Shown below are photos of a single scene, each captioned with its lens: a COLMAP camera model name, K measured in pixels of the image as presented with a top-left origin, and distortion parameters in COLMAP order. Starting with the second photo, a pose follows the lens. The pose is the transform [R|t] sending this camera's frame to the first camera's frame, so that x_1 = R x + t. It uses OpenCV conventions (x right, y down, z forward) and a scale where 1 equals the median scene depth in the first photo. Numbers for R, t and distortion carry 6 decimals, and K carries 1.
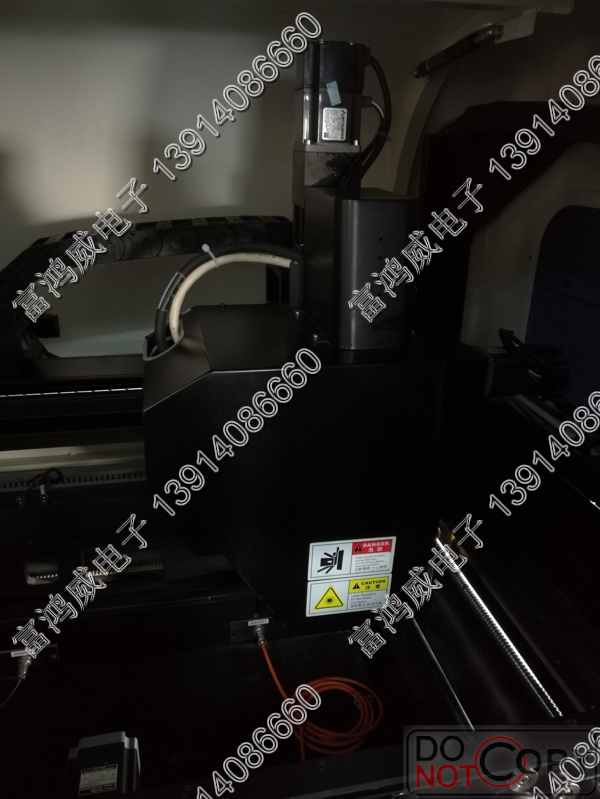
lens RADIAL K [[629.1, 0, 300.0], [0, 629.1, 399.5], [0, 0, 1]] dist [-0.001190, 0.001429]
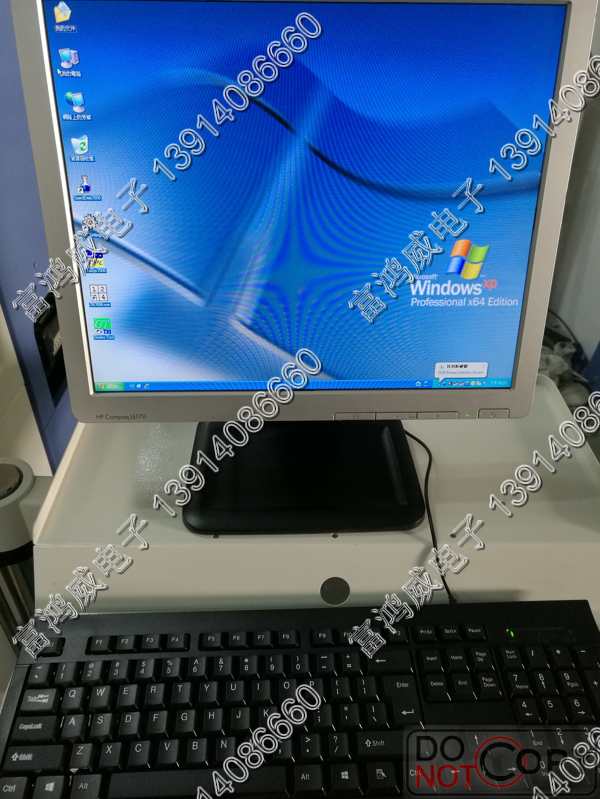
lens RADIAL K [[629.1, 0, 300.0], [0, 629.1, 399.5], [0, 0, 1]] dist [-0.001190, 0.001429]
pose [[1.000000, 0.000074, 0.000288, 0.000023], [-0.000074, 1.000000, -0.000230, 0.533041], [-0.000288, 0.000230, 1.000000, -0.000077]]
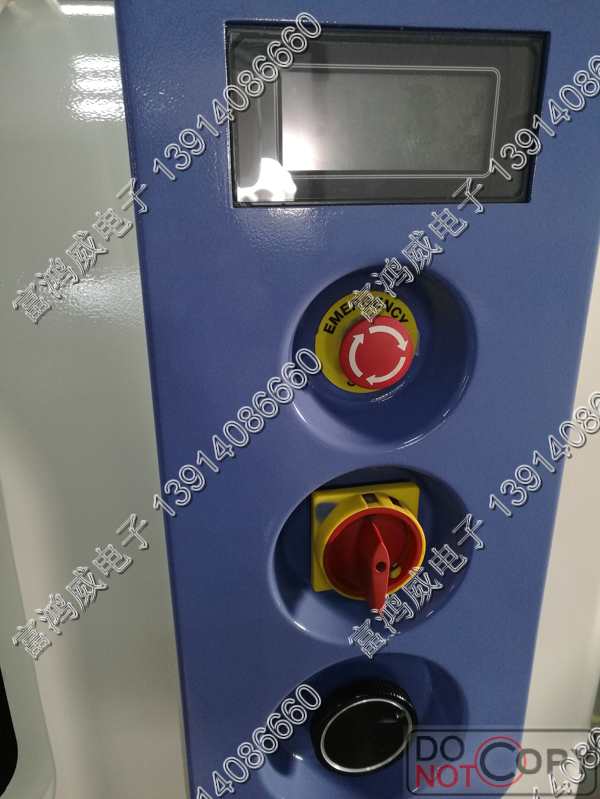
lens RADIAL K [[629.1, 0, 300.0], [0, 629.1, 399.5], [0, 0, 1]] dist [-0.001190, 0.001429]
pose [[1.000000, 0.000002, 0.000315, -0.000208], [-0.000002, 1.000000, -0.000337, -0.534155], [-0.000315, 0.000337, 1.000000, -0.001088]]
